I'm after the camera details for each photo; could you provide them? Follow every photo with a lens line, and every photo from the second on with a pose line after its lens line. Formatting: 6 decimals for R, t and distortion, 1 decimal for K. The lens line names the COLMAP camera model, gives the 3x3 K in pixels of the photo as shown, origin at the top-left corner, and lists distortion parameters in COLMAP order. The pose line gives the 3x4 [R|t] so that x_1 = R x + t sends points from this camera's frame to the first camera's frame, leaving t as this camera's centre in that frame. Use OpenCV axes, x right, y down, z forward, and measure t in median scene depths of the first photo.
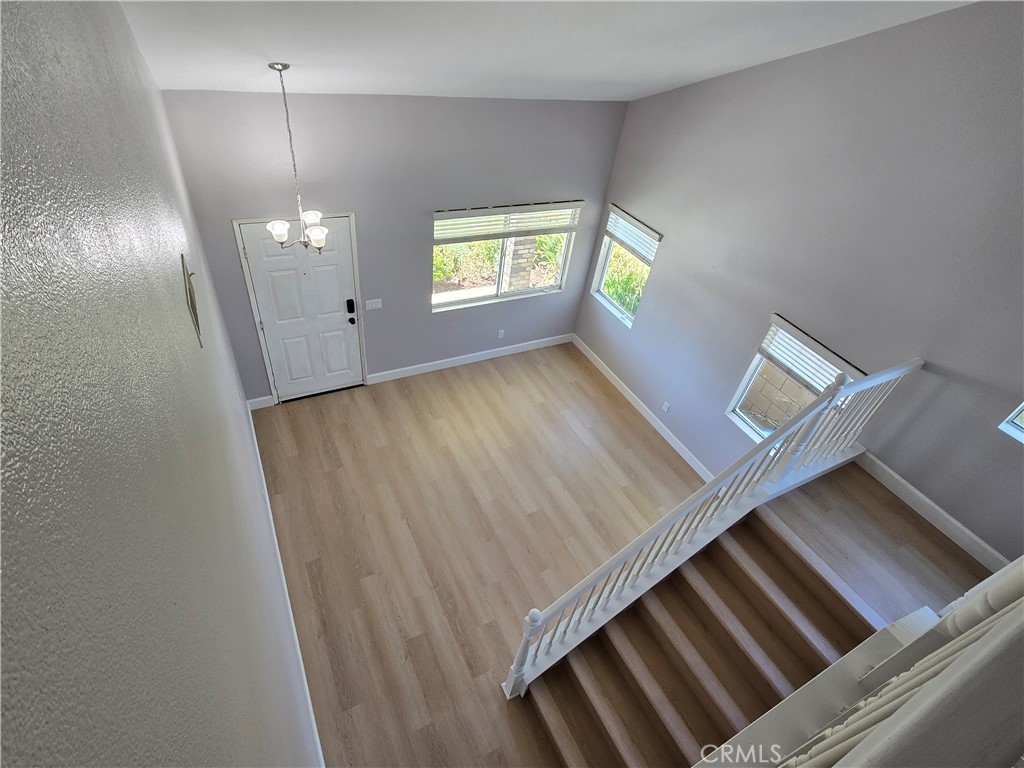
lens RADIAL K [[513.3, 0, 513.9], [0, 513.3, 384.3], [0, 0, 1]] dist [-0.003049, 0.000268]
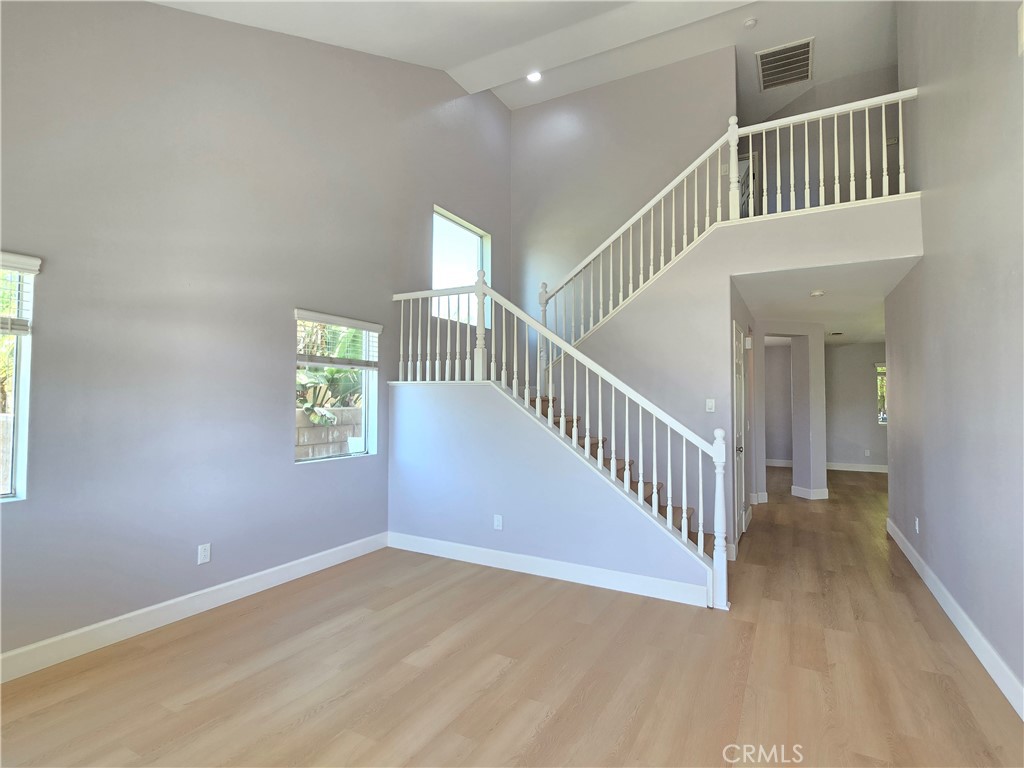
lens RADIAL K [[520.4, 0, 511.6], [0, 520.4, 380.2], [0, 0, 1]] dist [-0.002451, 0.000319]
pose [[-0.547641, -0.097424, 0.831022, -0.371338], [0.480719, 0.776279, 0.407798, -0.188958], [-0.684835, 0.622815, -0.378289, 0.949832]]
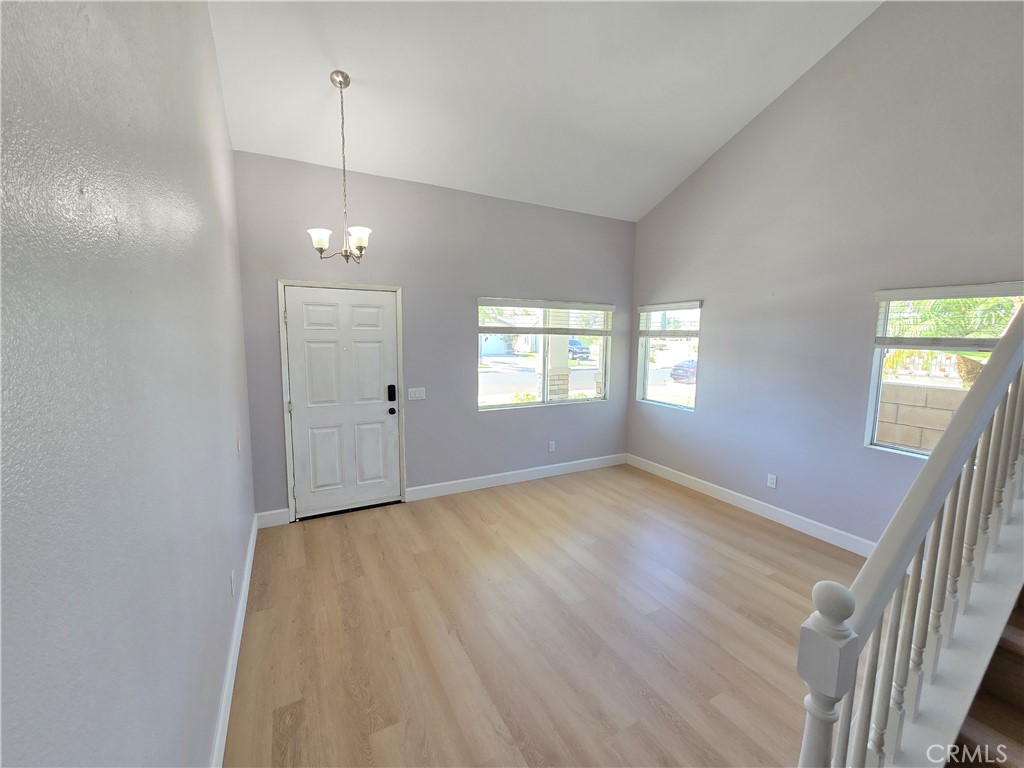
lens RADIAL K [[418.6, 0, 514.5], [0, 418.6, 382.8], [0, 0, 1]] dist [0.000126, -0.000881]
pose [[0.993610, -0.112729, -0.005676, -0.091827], [0.091045, 0.830177, -0.550015, 0.263333], [0.066715, 0.545984, 0.835135, 0.372975]]
